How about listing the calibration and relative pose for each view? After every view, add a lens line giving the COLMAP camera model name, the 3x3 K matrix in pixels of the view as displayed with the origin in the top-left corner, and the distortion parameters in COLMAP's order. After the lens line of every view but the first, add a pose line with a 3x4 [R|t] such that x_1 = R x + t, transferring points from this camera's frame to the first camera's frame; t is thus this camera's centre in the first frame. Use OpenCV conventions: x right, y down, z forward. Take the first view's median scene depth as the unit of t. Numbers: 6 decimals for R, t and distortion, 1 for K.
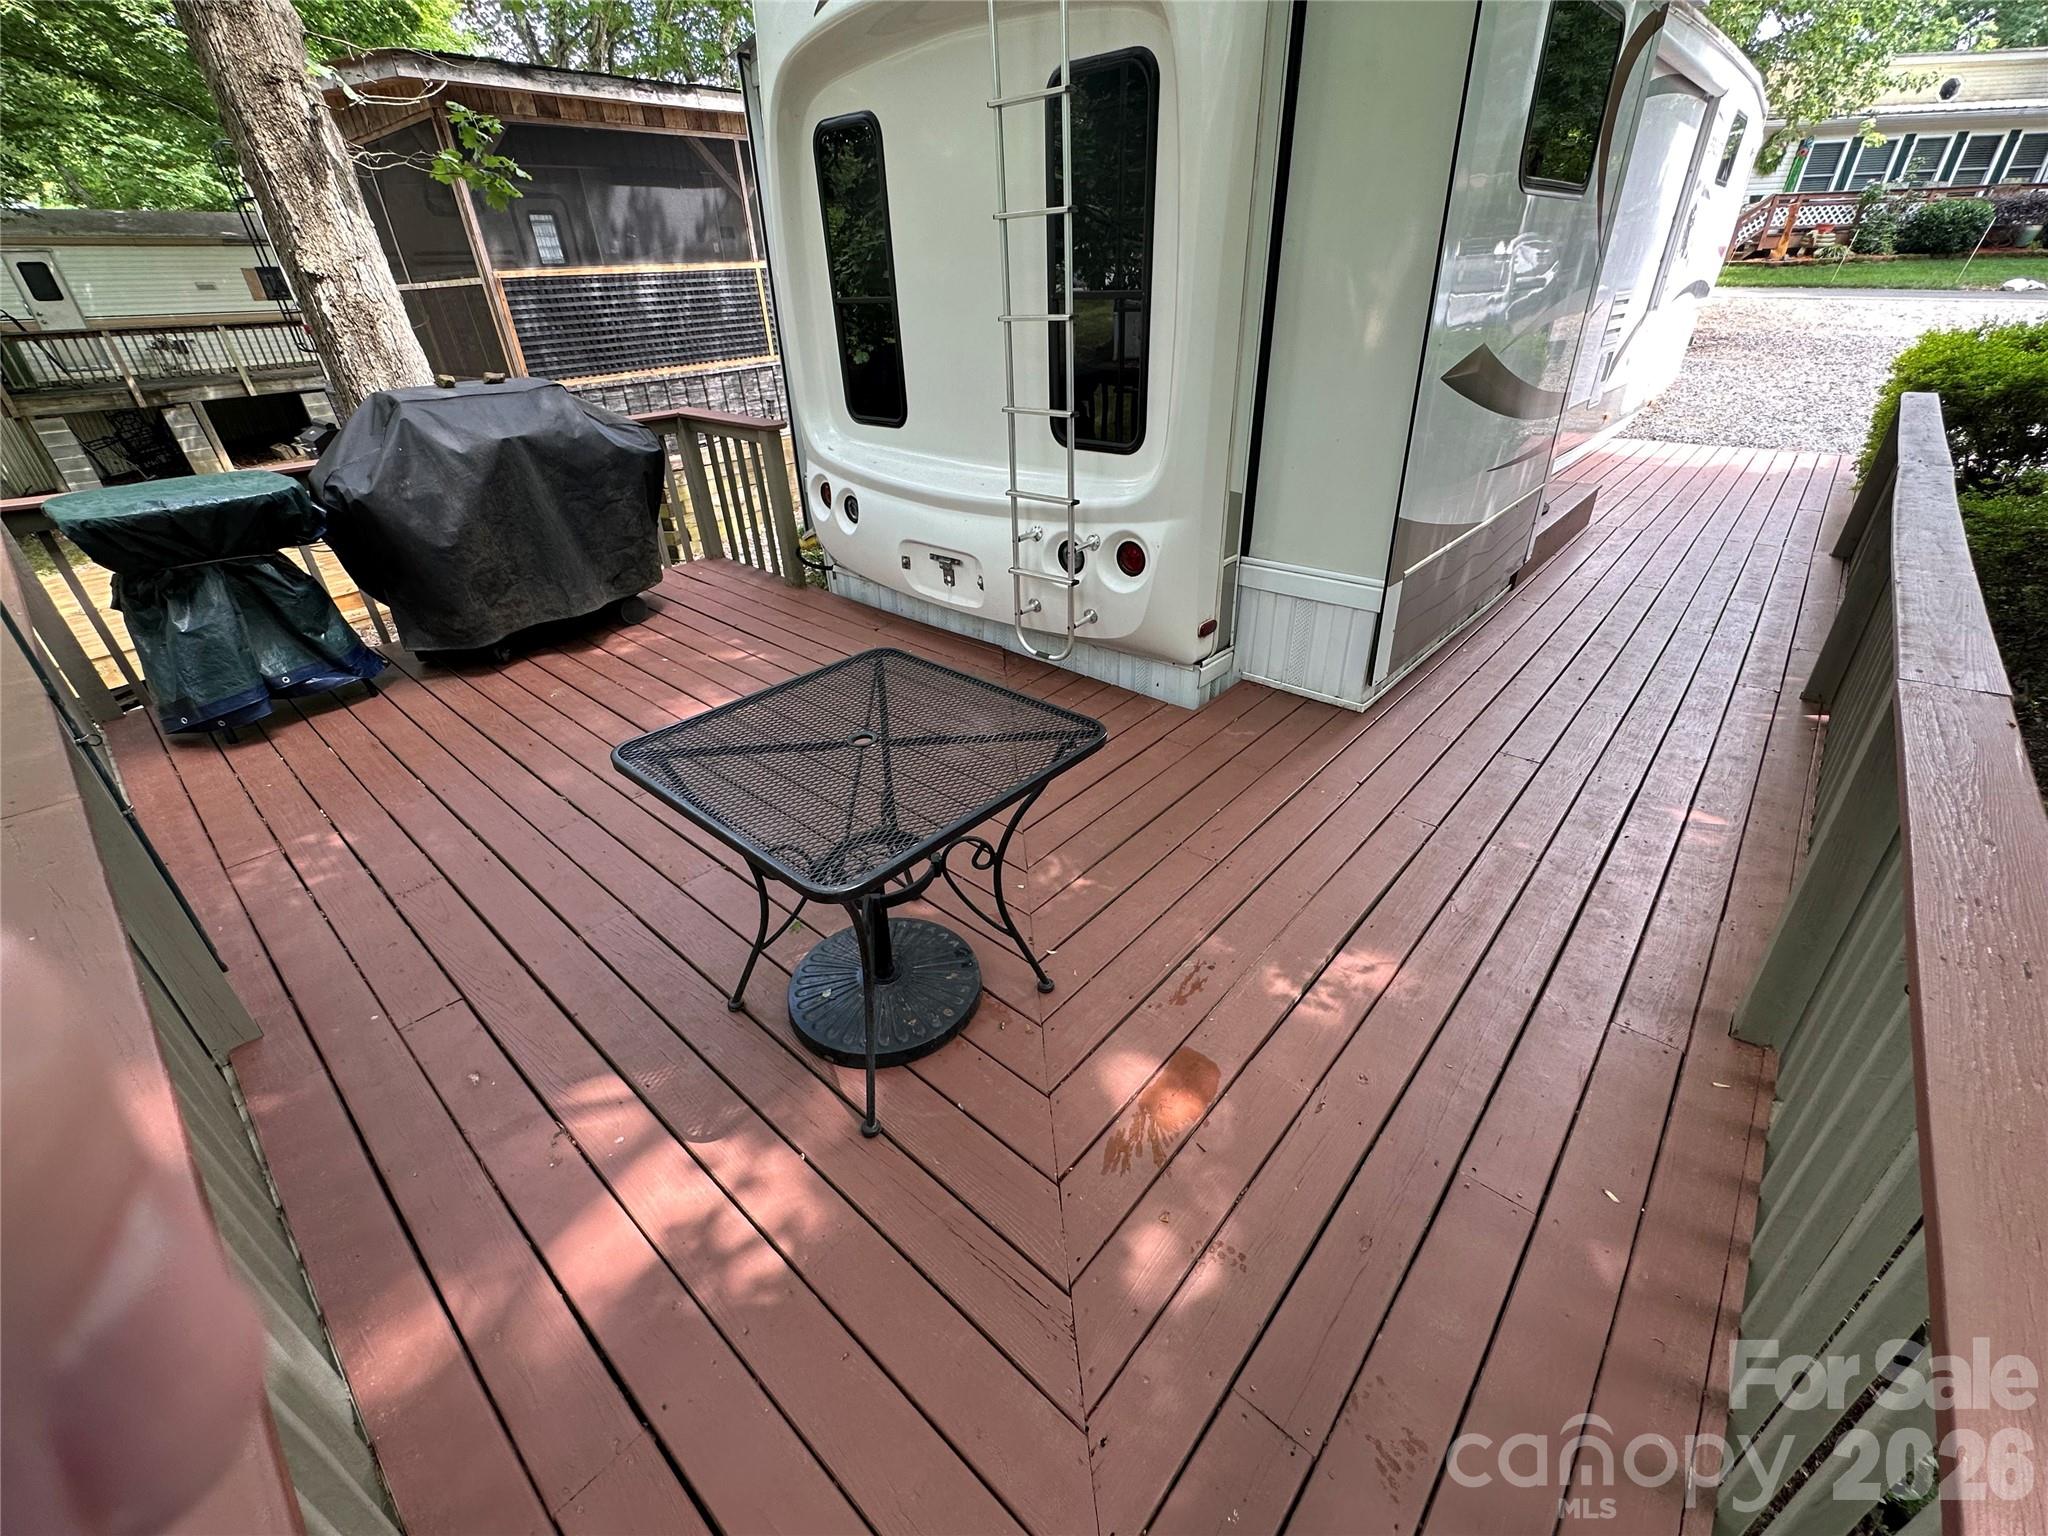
lens RADIAL K [[816.1, 0, 1028.6], [0, 816.1, 768.0], [0, 0, 1]] dist [-0.006675, 0.000779]
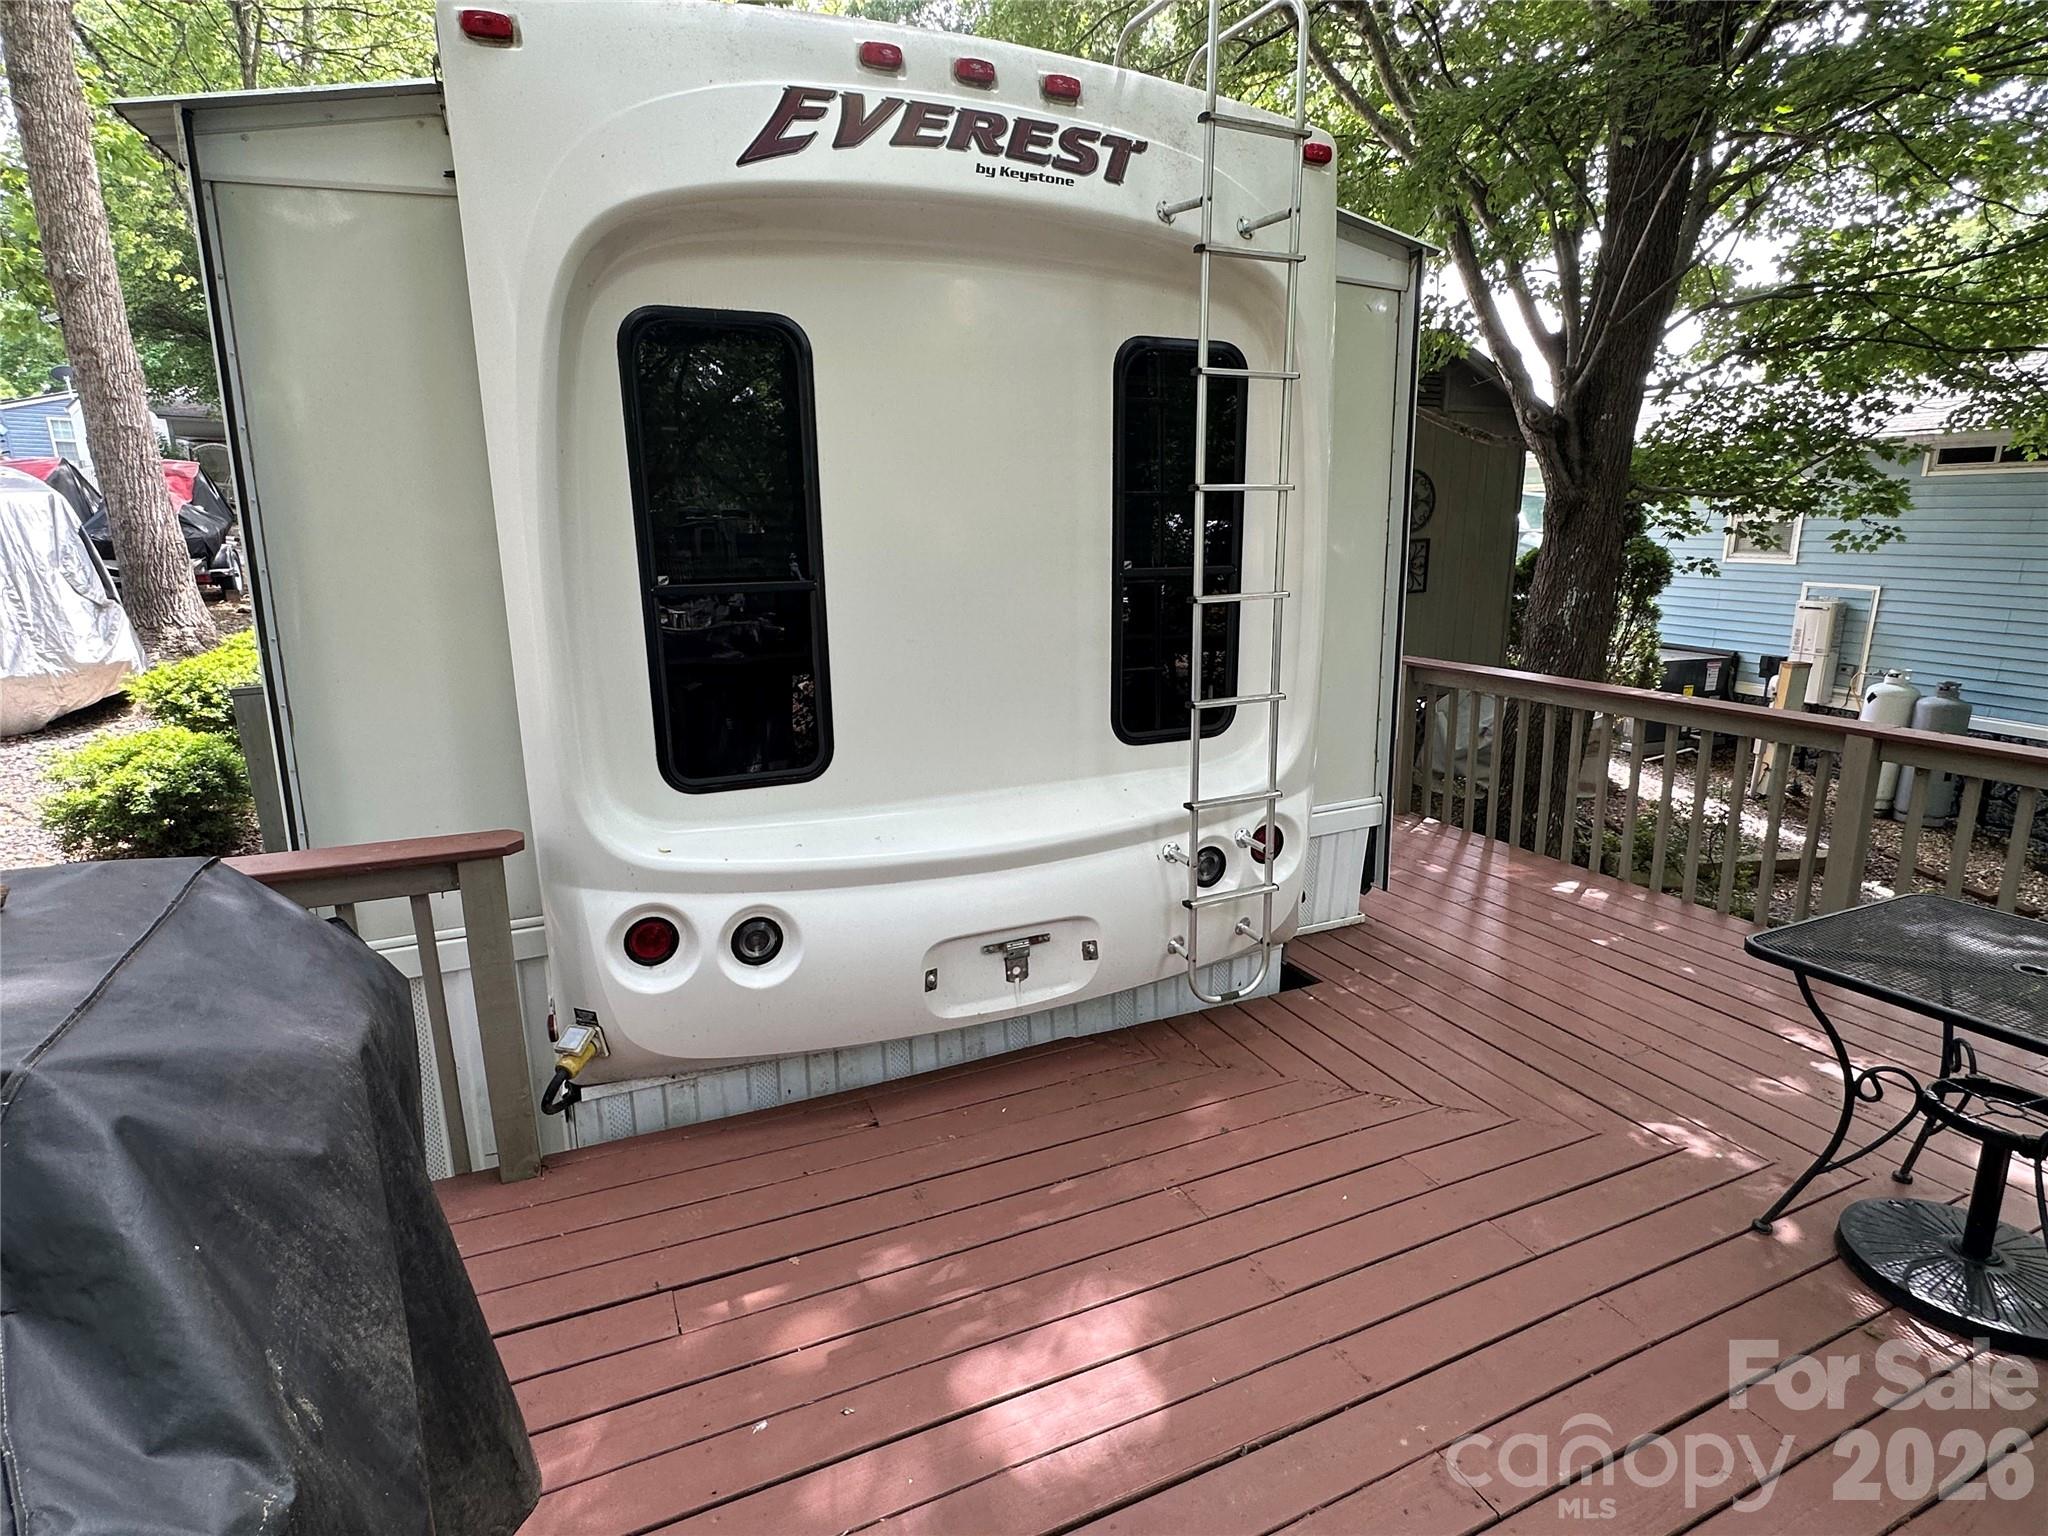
lens RADIAL K [[1050.1, 0, 1024.0], [0, 1050.1, 768.0], [0, 0, 1]] dist [-0.015645, 0.000013]
pose [[0.392100, -0.194006, 0.899233, -0.634934], [0.456589, 0.889649, -0.007152, -0.289227], [-0.798614, 0.413384, 0.437412, 0.453013]]
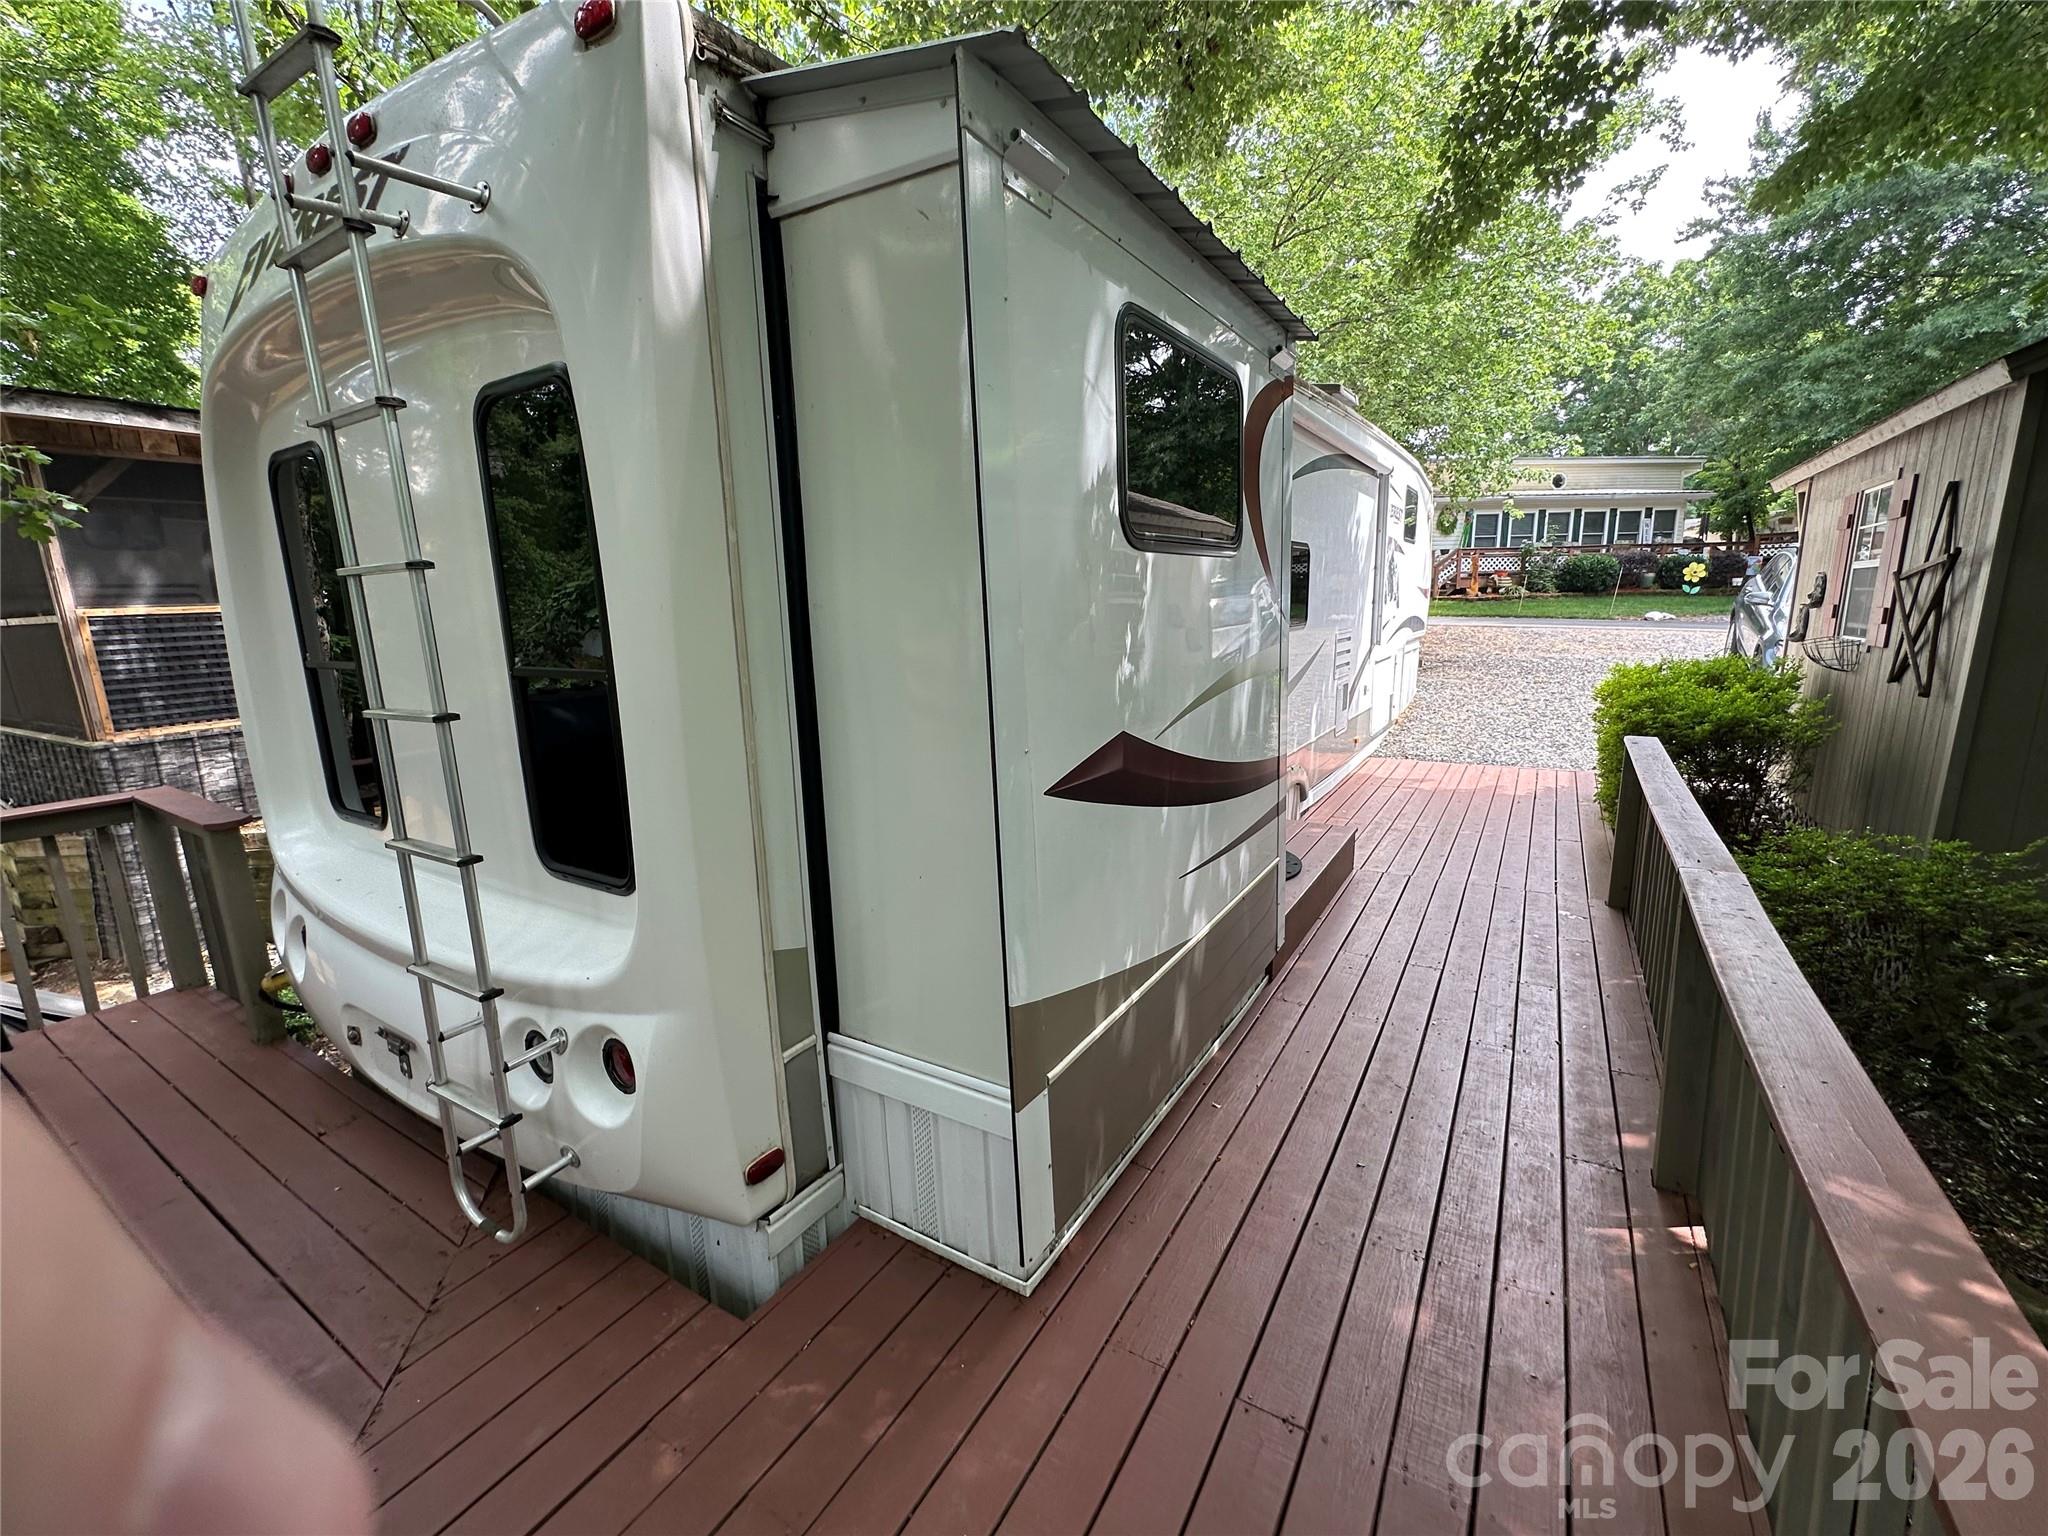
lens RADIAL K [[835.4, 0, 1017.3], [0, 835.4, 787.4], [0, 0, 1]] dist [-0.006895, 0.000165]
pose [[0.984909, -0.032493, 0.169997, 0.208255], [0.085305, 0.945764, -0.313455, -0.154288], [-0.150592, 0.323226, 0.934263, 0.209895]]
